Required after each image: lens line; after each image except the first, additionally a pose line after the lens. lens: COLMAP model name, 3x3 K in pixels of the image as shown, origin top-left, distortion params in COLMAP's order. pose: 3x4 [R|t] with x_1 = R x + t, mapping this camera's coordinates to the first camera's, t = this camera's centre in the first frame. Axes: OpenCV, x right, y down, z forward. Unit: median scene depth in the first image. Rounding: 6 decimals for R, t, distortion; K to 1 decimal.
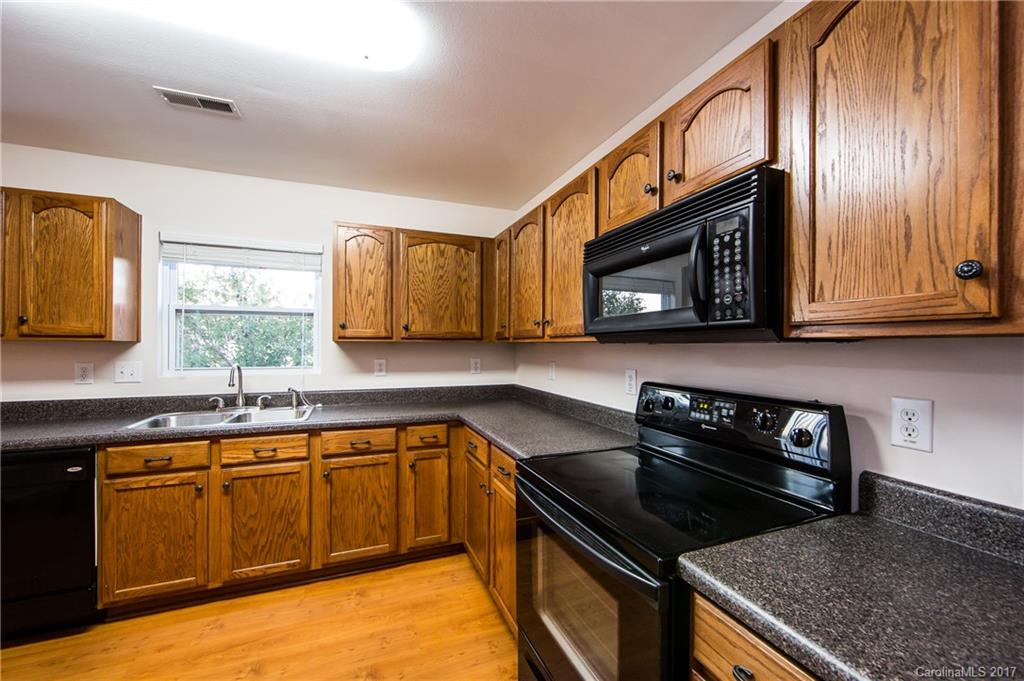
lens RADIAL K [[401.6, 0, 497.4], [0, 401.6, 345.8], [0, 0, 1]] dist [-0.001485, -0.000236]
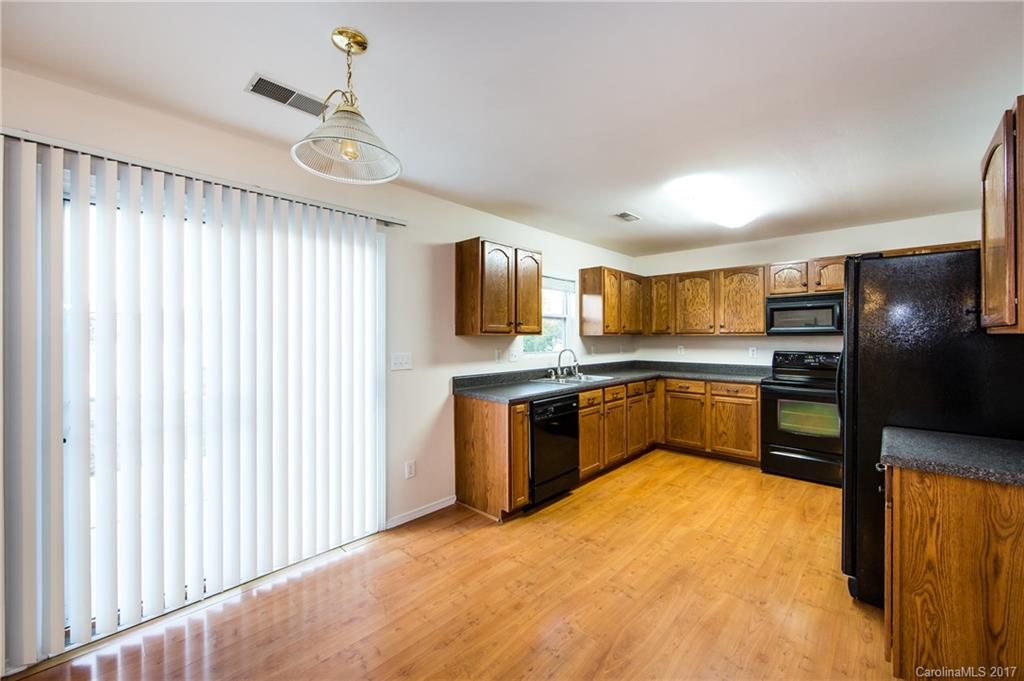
lens RADIAL K [[401.6, 0, 516.7], [0, 401.6, 338.4], [0, 0, 1]] dist [-0.001485, -0.000236]
pose [[0.902524, -0.006217, 0.430595, -1.620302], [0.005244, 0.999980, 0.003447, -0.006271], [-0.430608, -0.000853, 0.902539, -0.440524]]
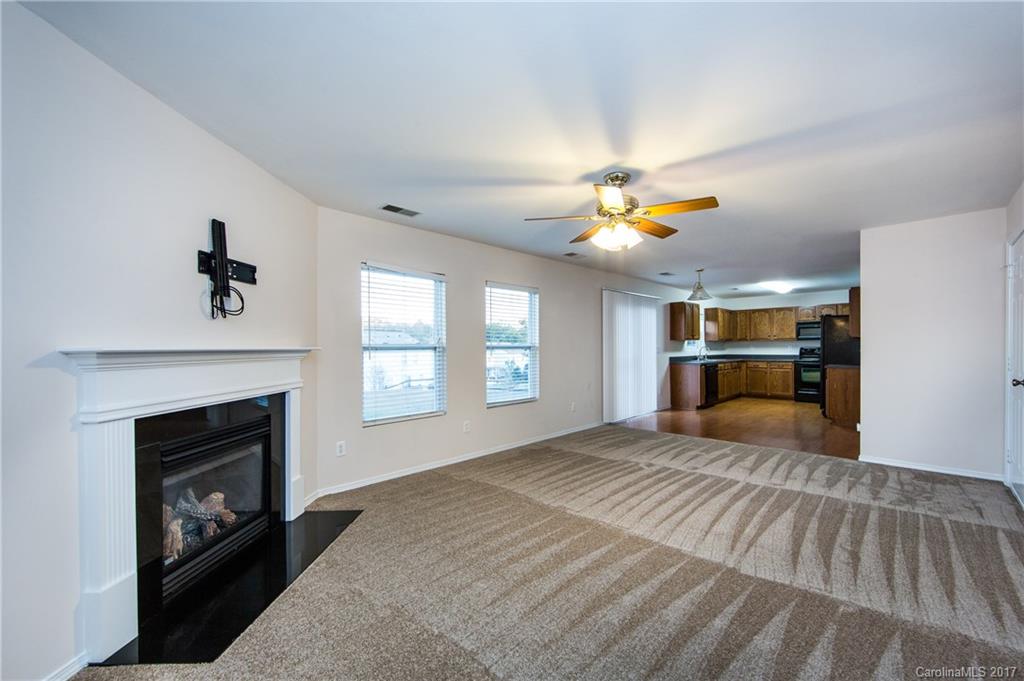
lens RADIAL K [[433.2, 0, 518.8], [0, 433.2, 354.8], [0, 0, 1]] dist [0.003413, 0.000018]
pose [[0.904717, -0.016614, 0.425689, -4.005171], [0.011187, 0.999821, 0.015245, 0.040702], [-0.425866, -0.009030, 0.904741, -1.923122]]
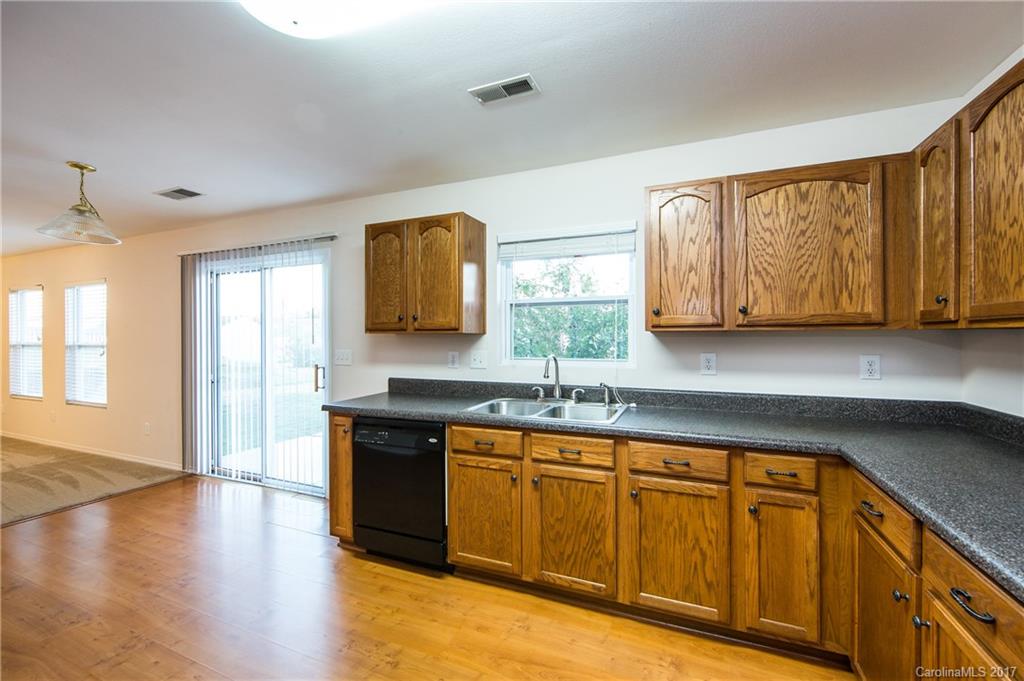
lens RADIAL K [[401.6, 0, 516.0], [0, 401.6, 335.2], [0, 0, 1]] dist [-0.001485, -0.000236]
pose [[0.726871, -0.006153, -0.686747, -0.035363], [0.004719, 0.999981, -0.003965, -0.000934], [0.686758, -0.000359, 0.726886, 0.227718]]
